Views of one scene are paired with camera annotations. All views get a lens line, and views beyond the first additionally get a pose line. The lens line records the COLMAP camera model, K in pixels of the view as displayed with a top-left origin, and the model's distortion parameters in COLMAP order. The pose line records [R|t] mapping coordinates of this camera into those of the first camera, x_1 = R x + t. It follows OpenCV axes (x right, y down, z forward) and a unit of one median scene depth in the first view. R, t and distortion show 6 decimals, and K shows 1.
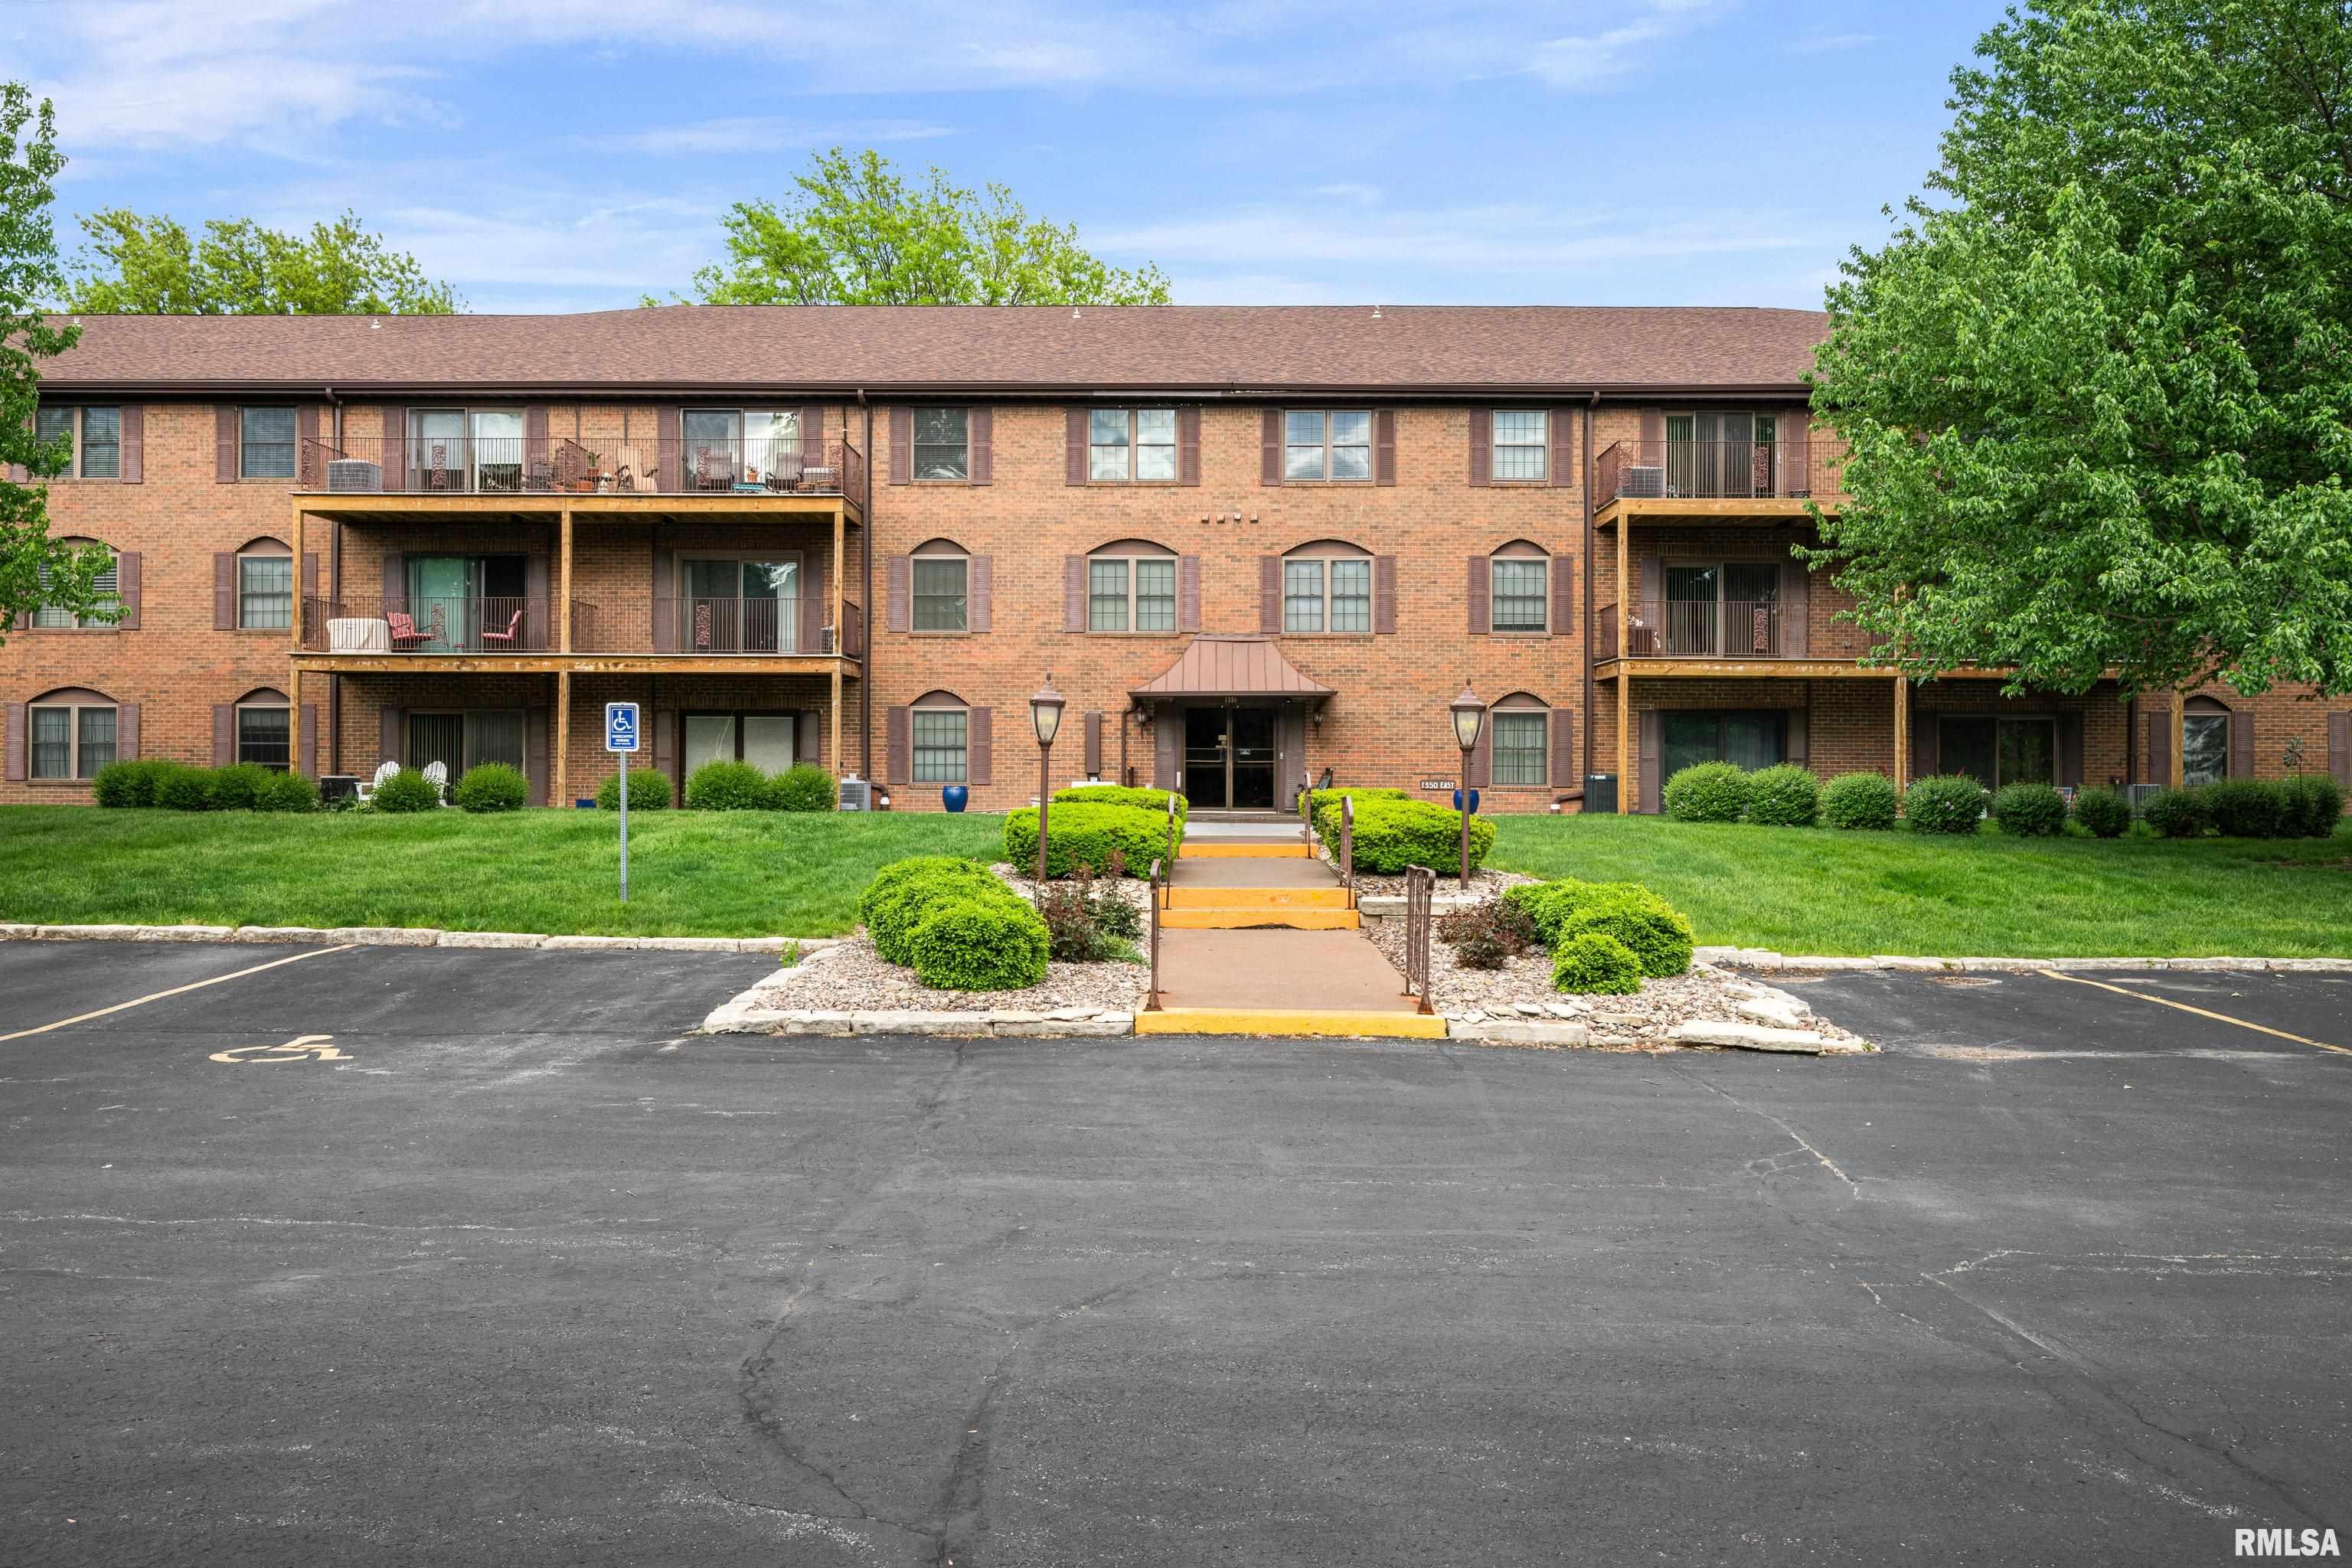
lens RADIAL K [[1691.2, 0, 1176.0], [0, 1691.2, 784.0], [0, 0, 1]] dist [-0.045061, -0.000827]
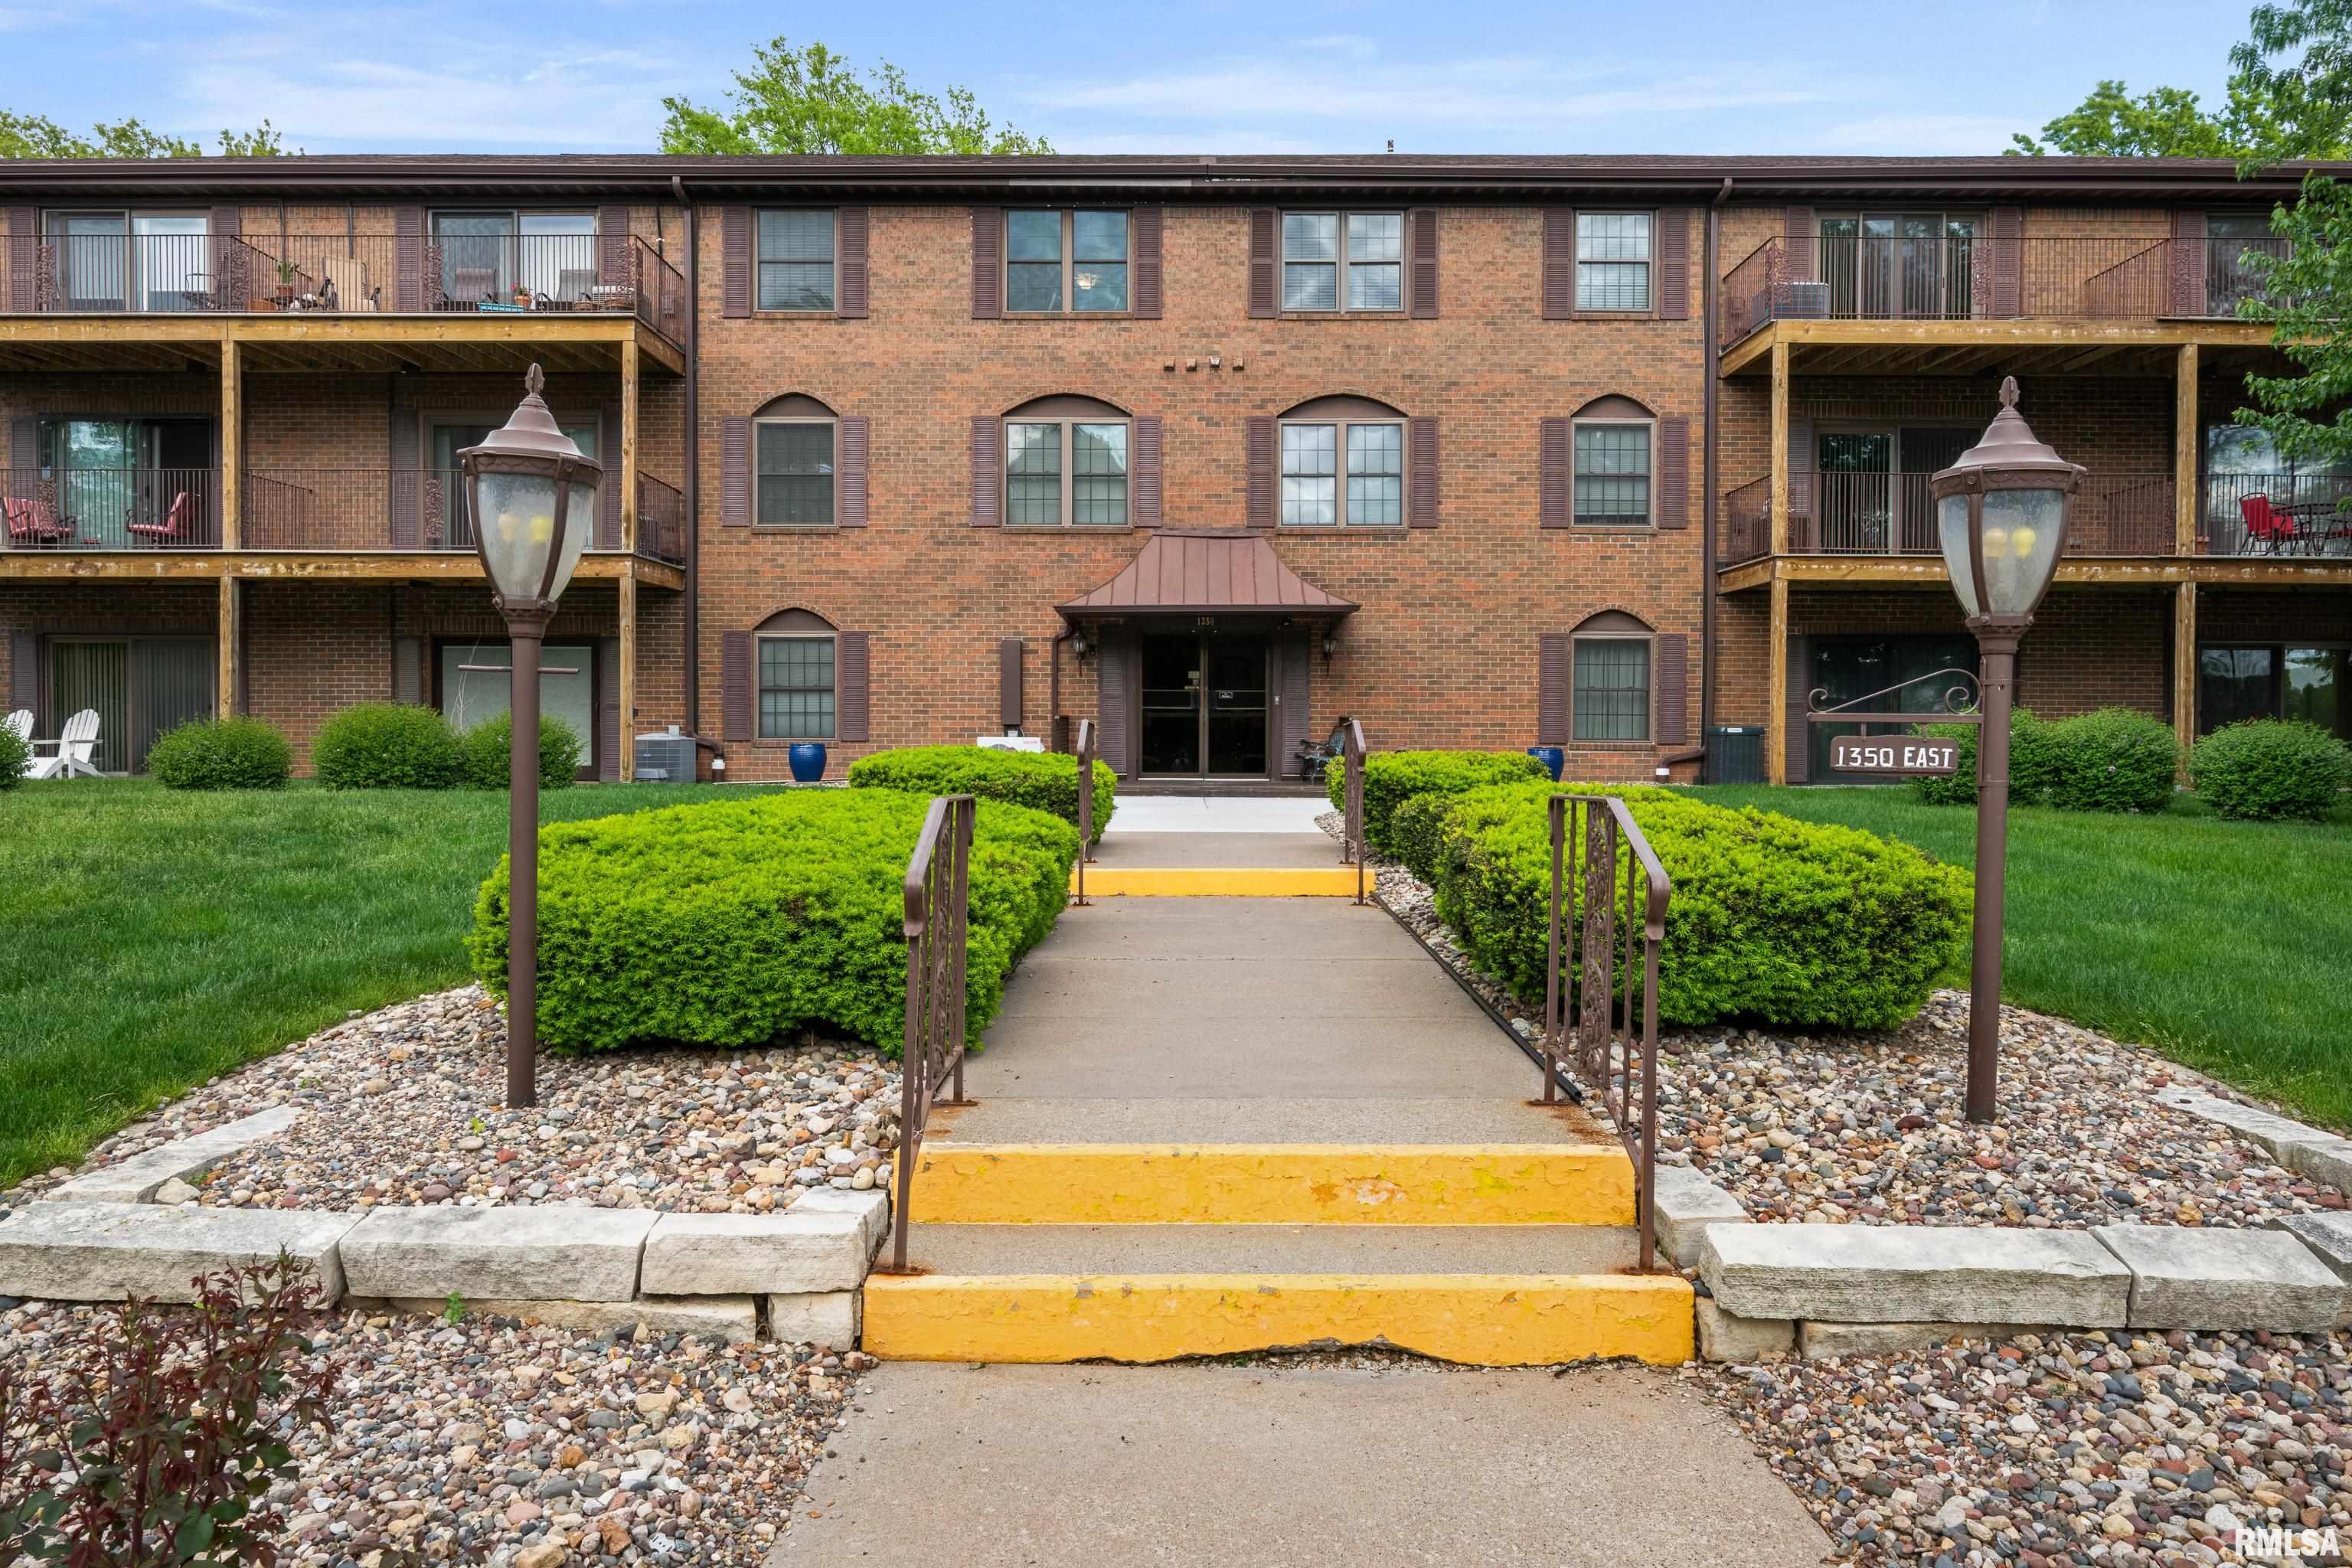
lens RADIAL K [[1518.7, 0, 1176.0], [0, 1518.7, 784.0], [0, 0, 1]] dist [-0.004961, -0.000332]
pose [[0.999973, -0.001295, 0.007205, 0.015273], [0.001071, 0.999516, 0.031096, -0.001392], [-0.007241, -0.031088, 0.999490, 0.359612]]
